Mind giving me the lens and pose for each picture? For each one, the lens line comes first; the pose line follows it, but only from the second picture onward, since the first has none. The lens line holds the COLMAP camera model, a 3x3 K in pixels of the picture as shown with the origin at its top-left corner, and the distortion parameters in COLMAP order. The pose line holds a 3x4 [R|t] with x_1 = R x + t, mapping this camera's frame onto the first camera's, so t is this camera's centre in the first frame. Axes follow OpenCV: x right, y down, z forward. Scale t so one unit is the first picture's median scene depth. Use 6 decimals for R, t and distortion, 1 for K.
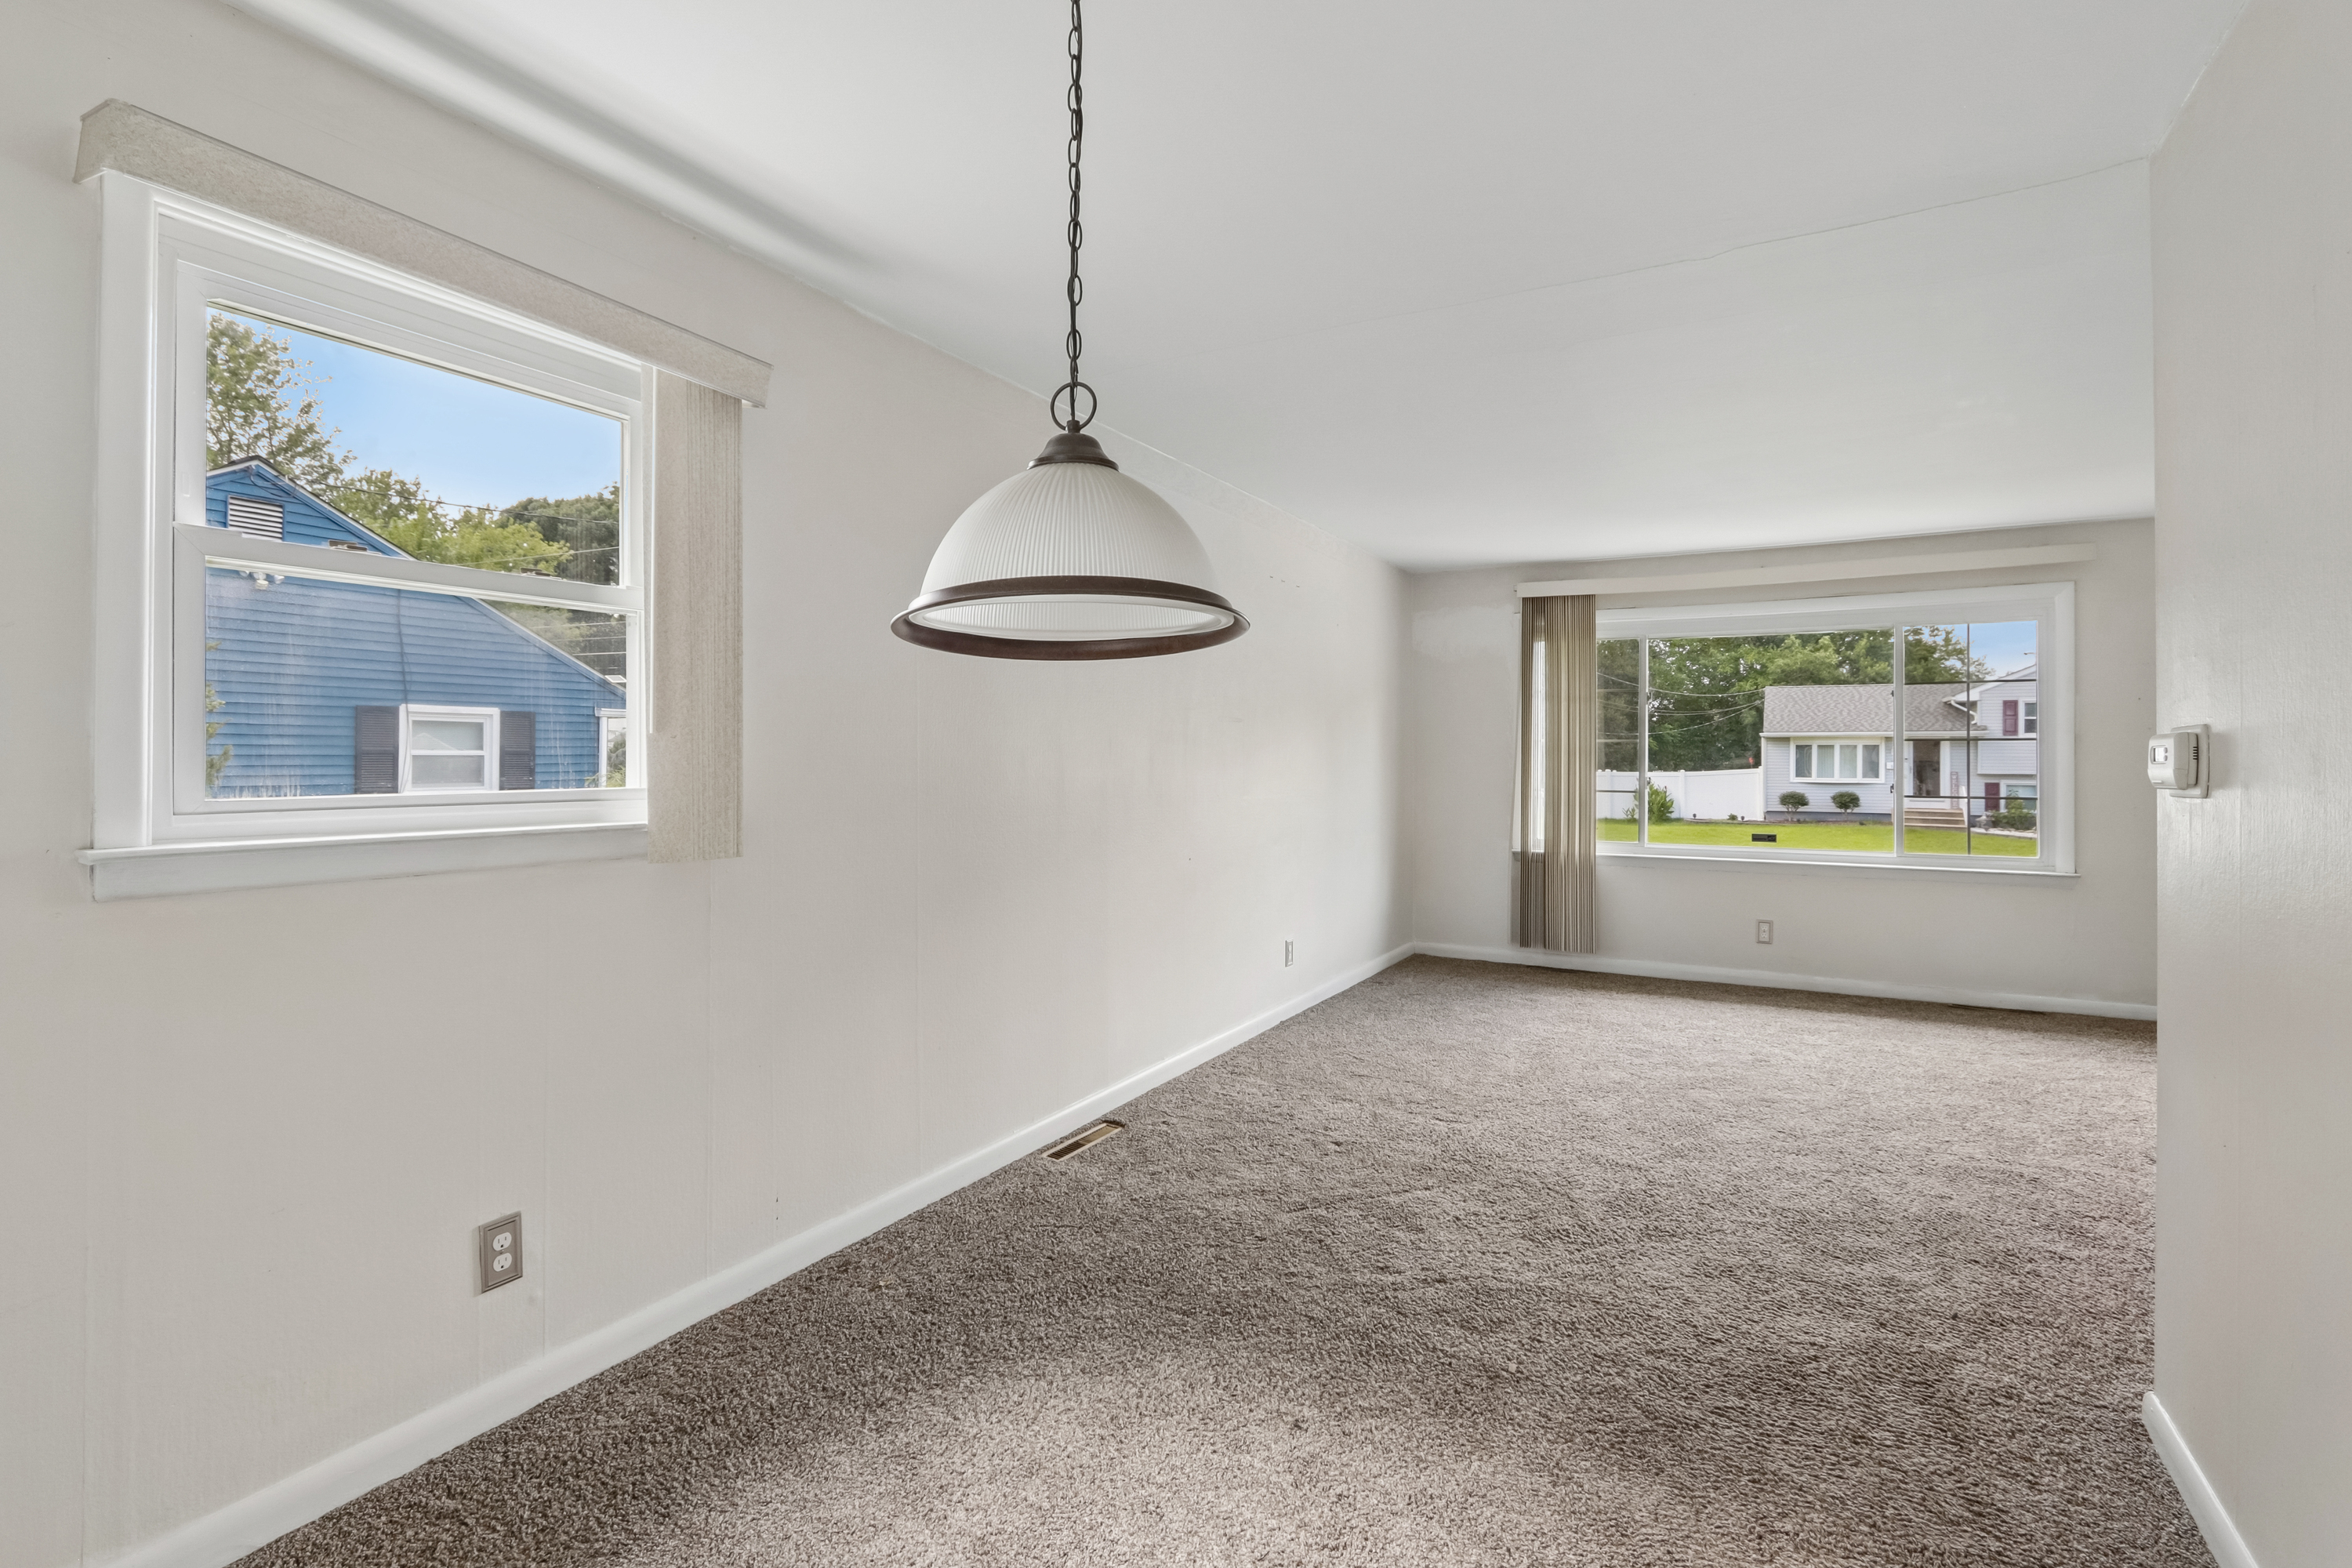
lens RADIAL K [[1091.0, 0, 1151.5], [0, 1091.0, 772.2], [0, 0, 1]] dist [-0.022173, 0.004714]
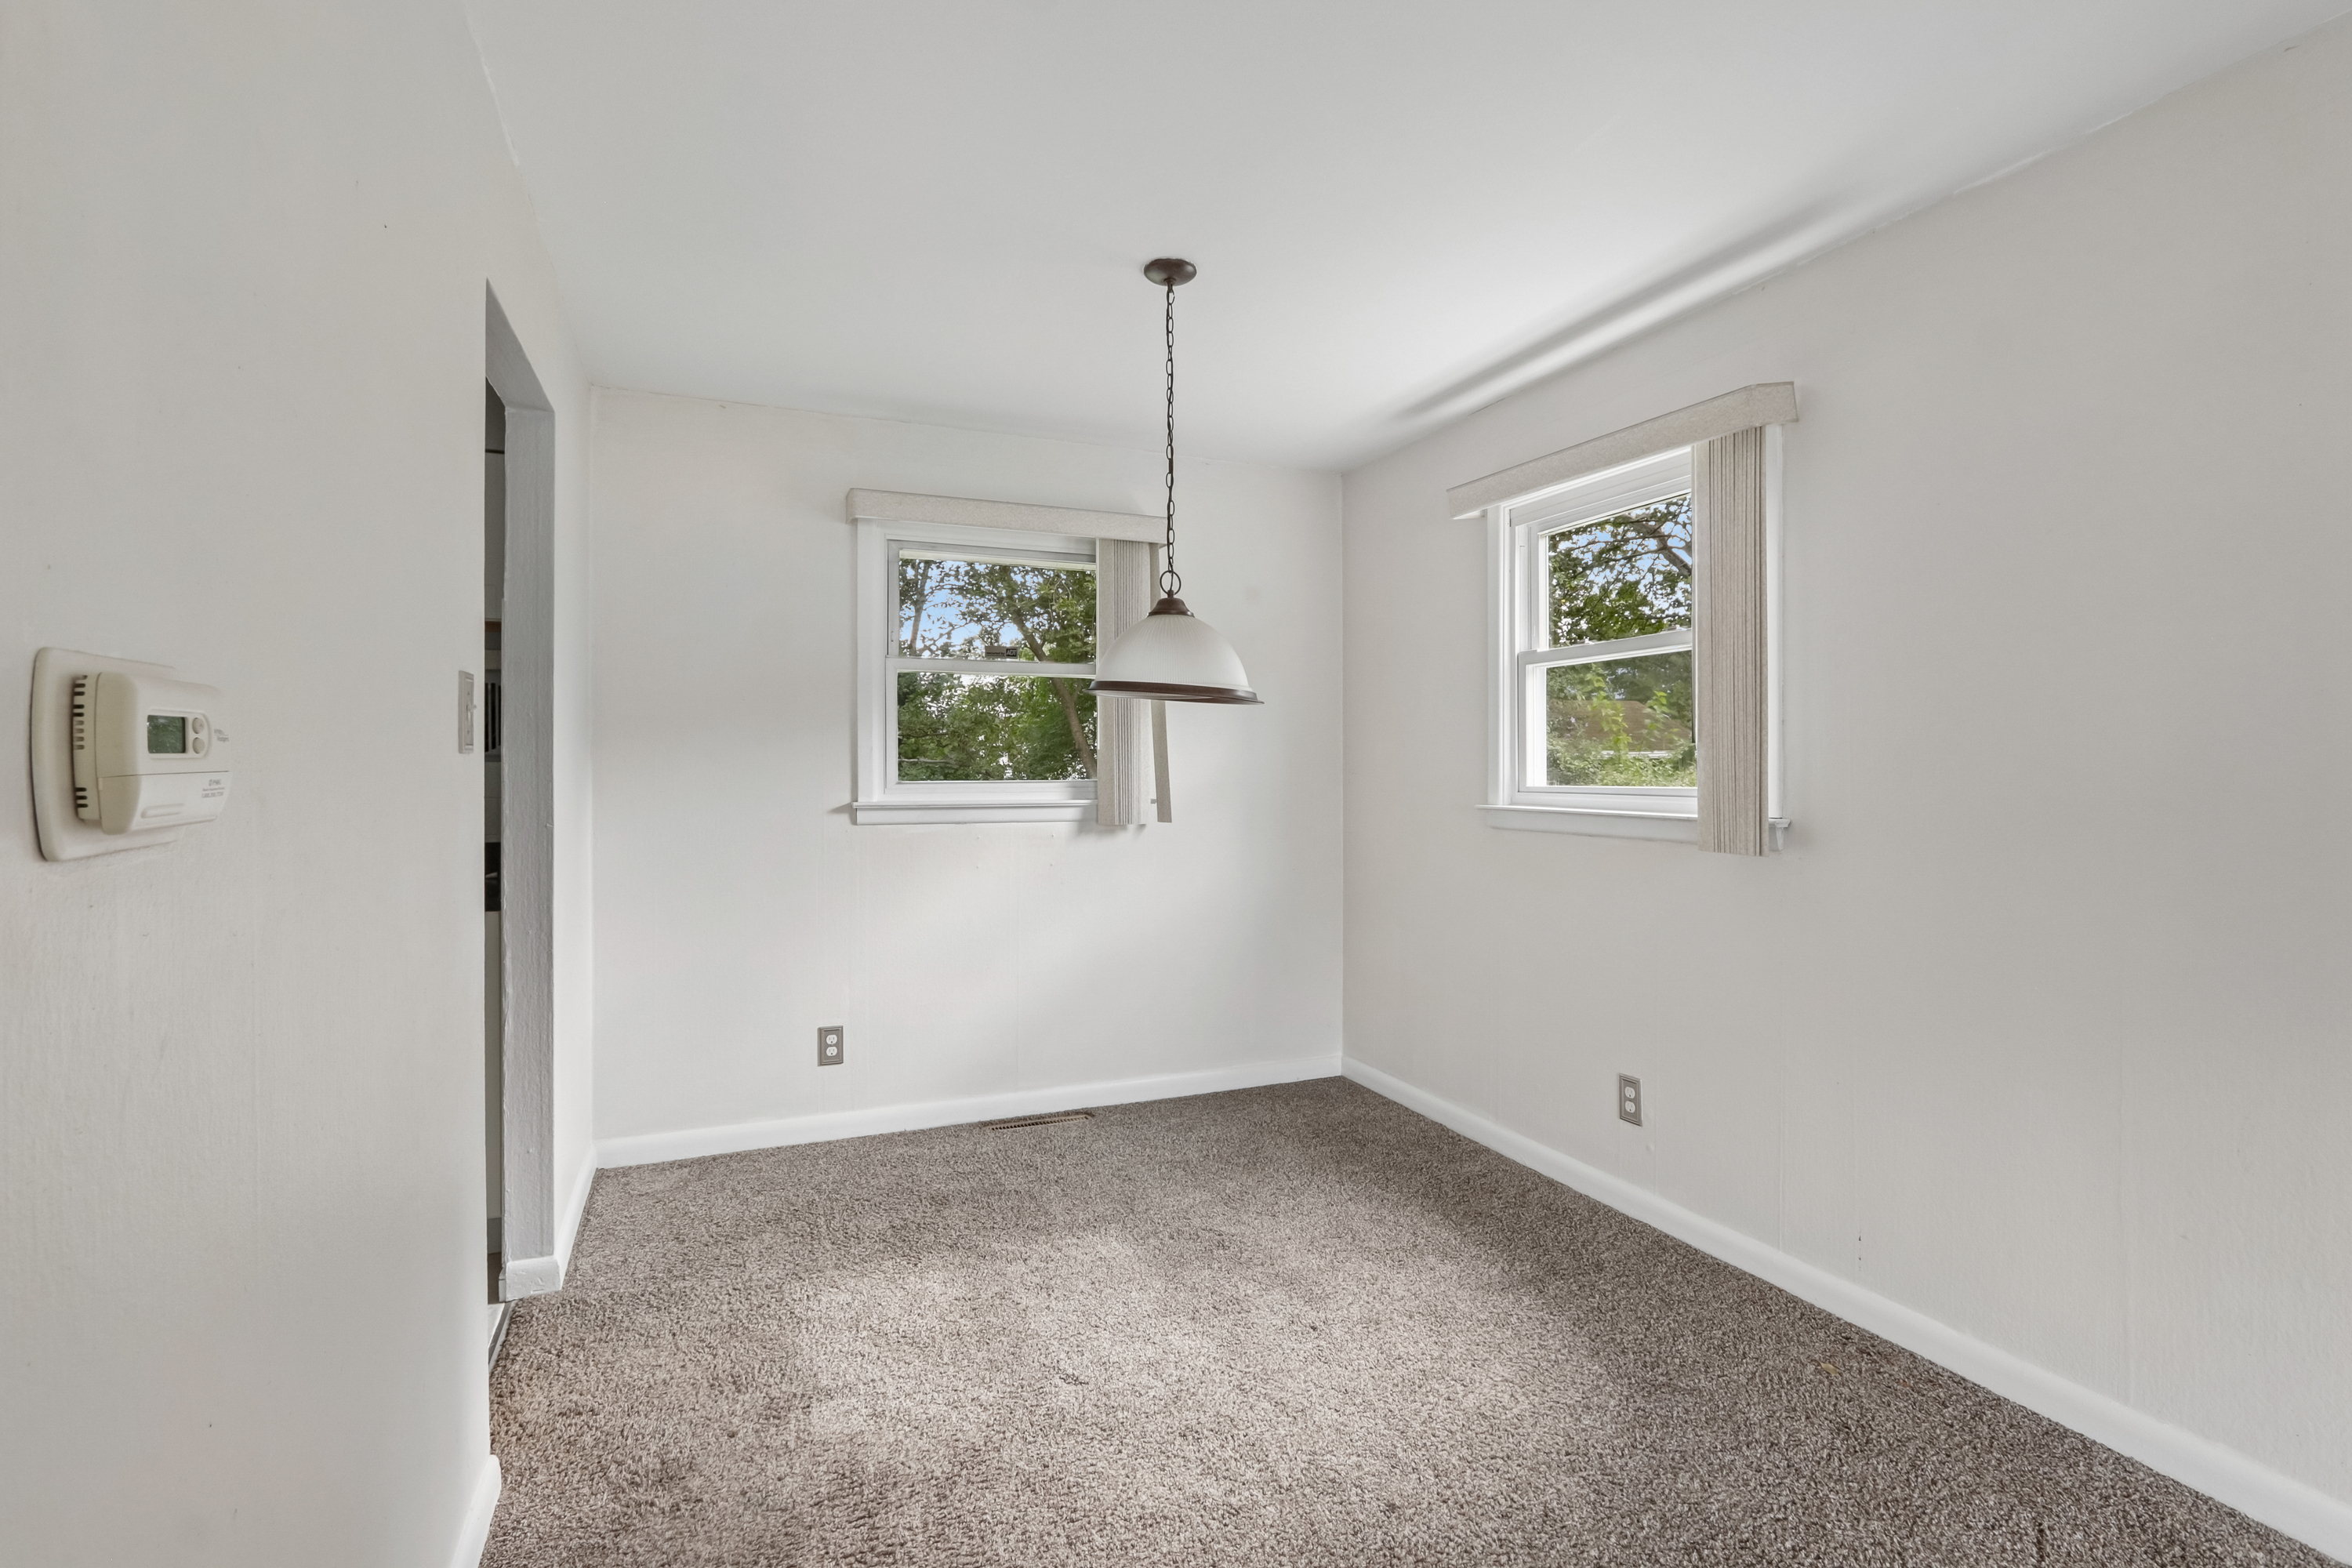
lens RADIAL K [[1091.0, 0, 1165.9], [0, 1091.0, 768.3], [0, 0, 1]] dist [-0.022173, 0.004714]
pose [[-0.598275, 0.001487, -0.801290, 0.306878], [-0.006097, 0.999961, 0.006408, -0.004133], [0.801268, 0.008720, -0.598242, 0.440481]]
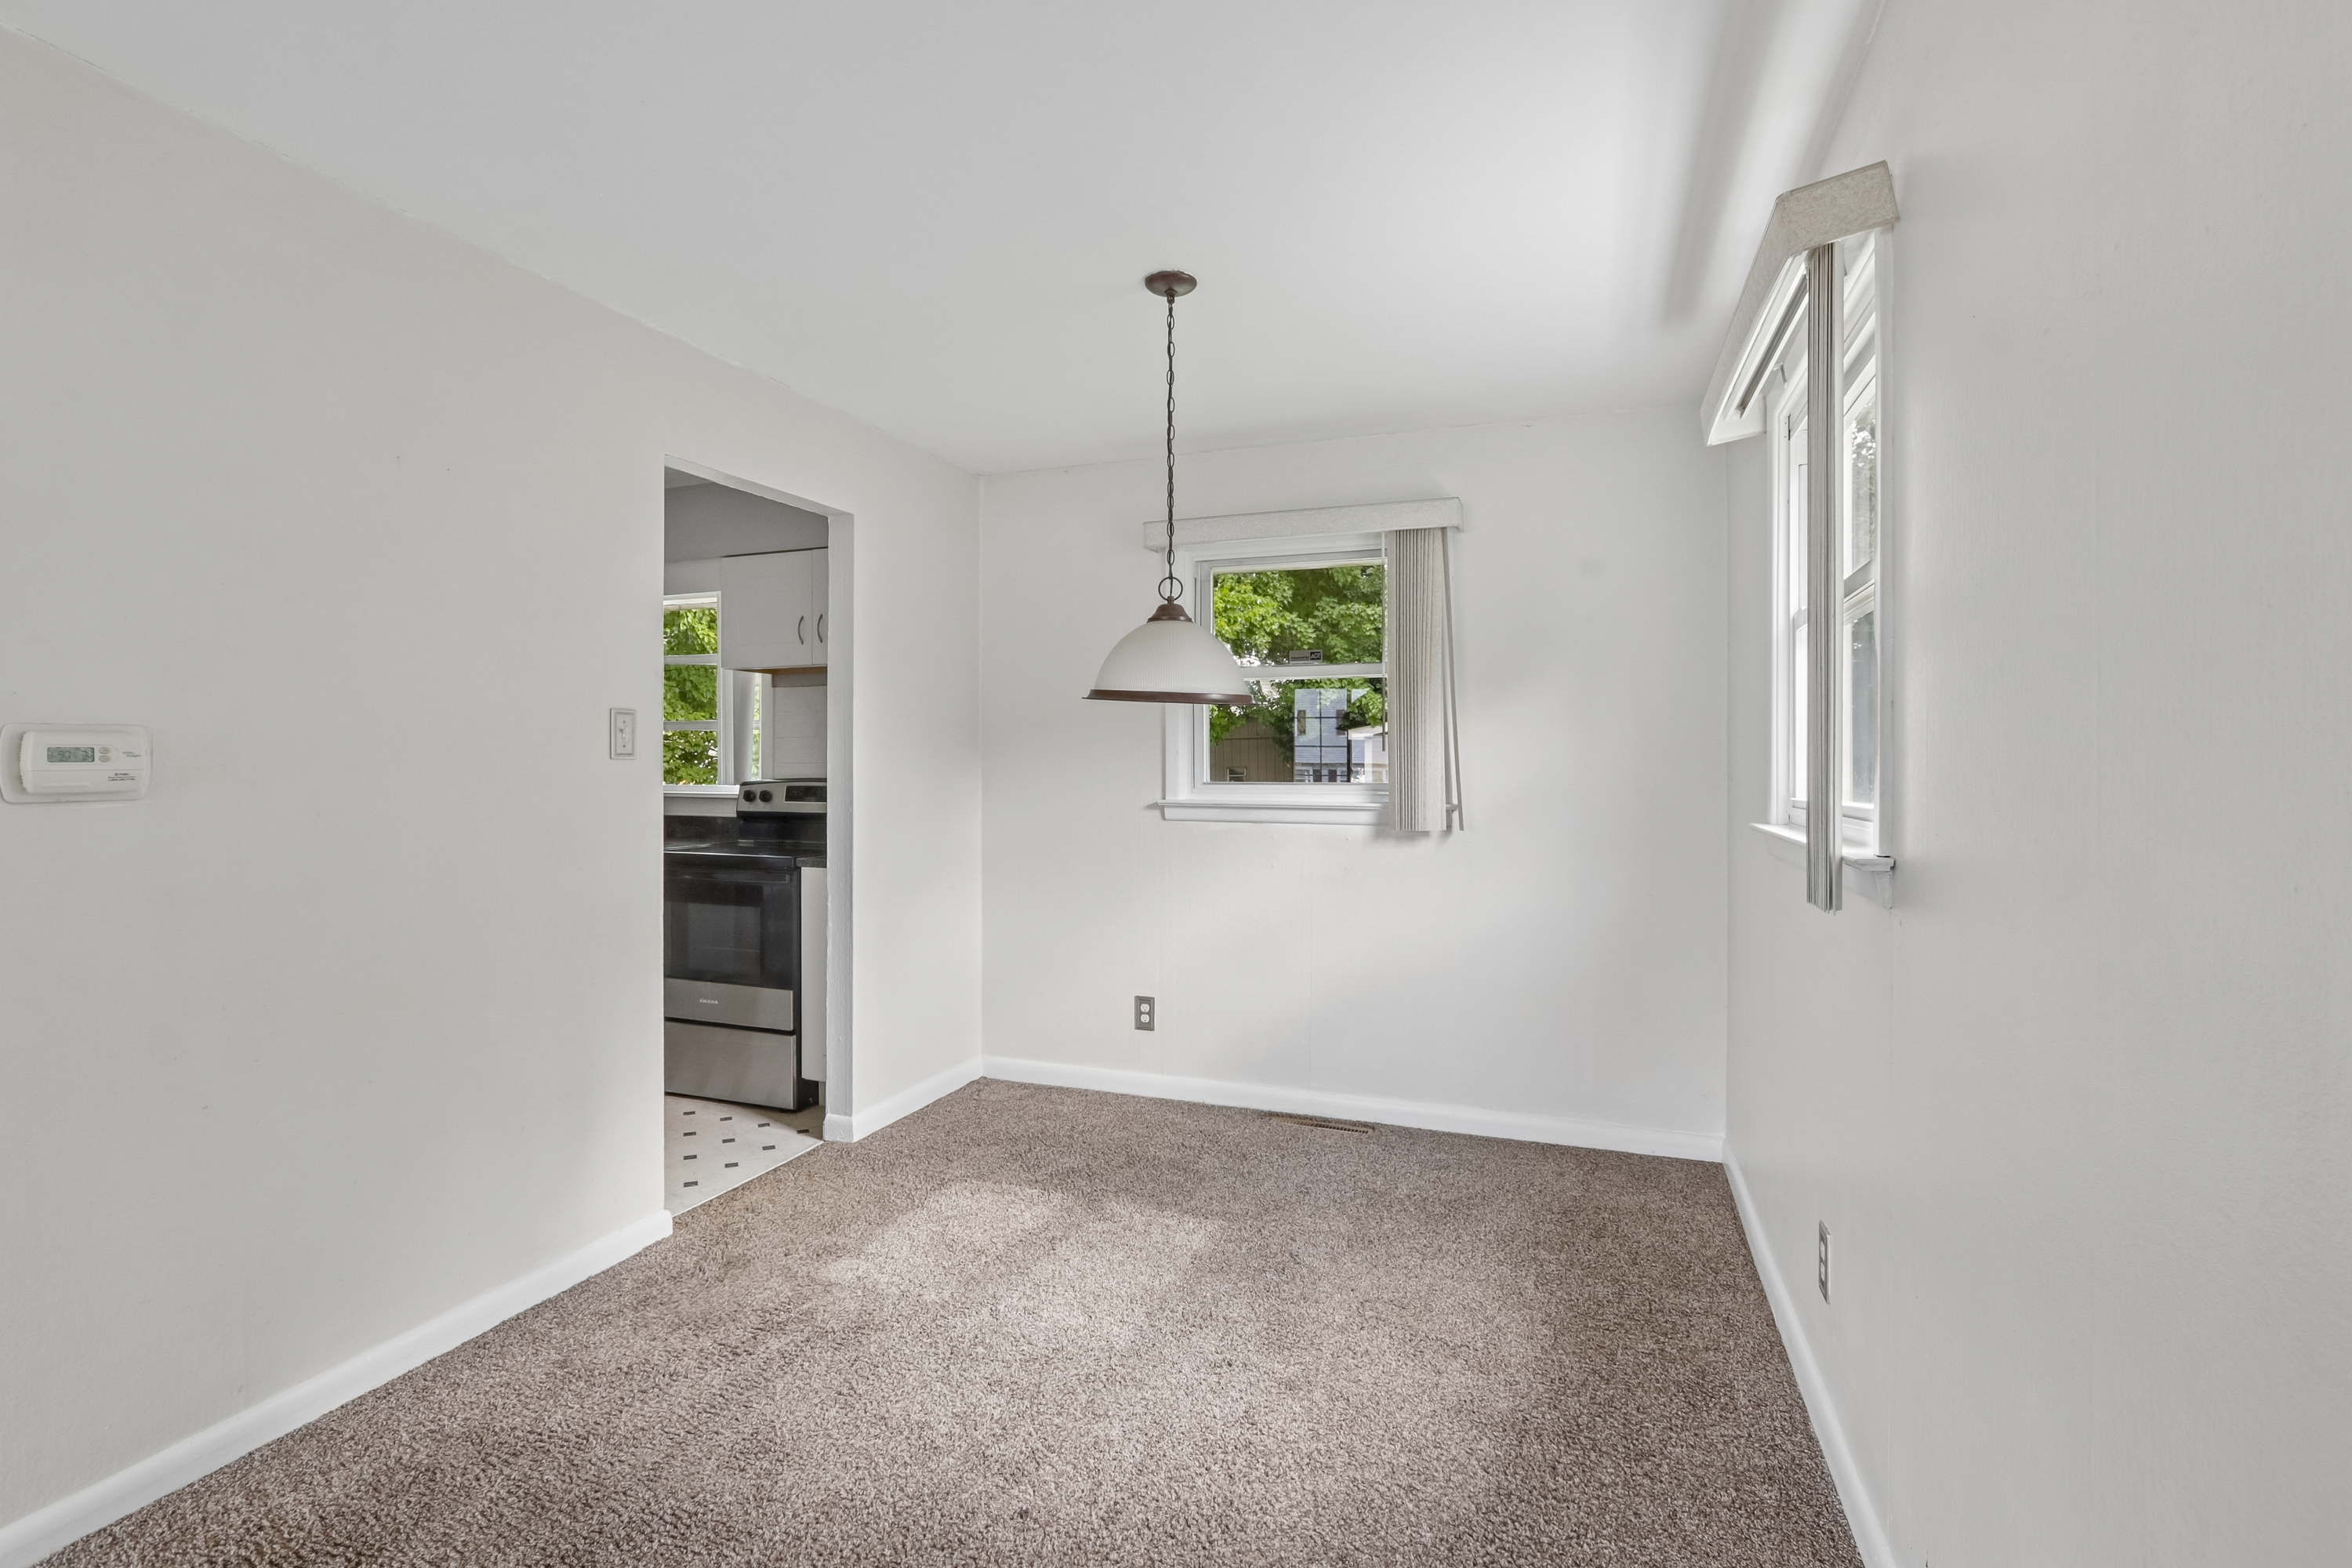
lens RADIAL K [[1091.0, 0, 1152.6], [0, 1091.0, 768.4], [0, 0, 1]] dist [-0.022173, 0.004714]
pose [[-0.986662, -0.002618, -0.162761, 0.055810], [-0.004136, 0.999951, 0.008986, -0.006274], [0.162729, 0.009539, -0.986625, 0.603543]]
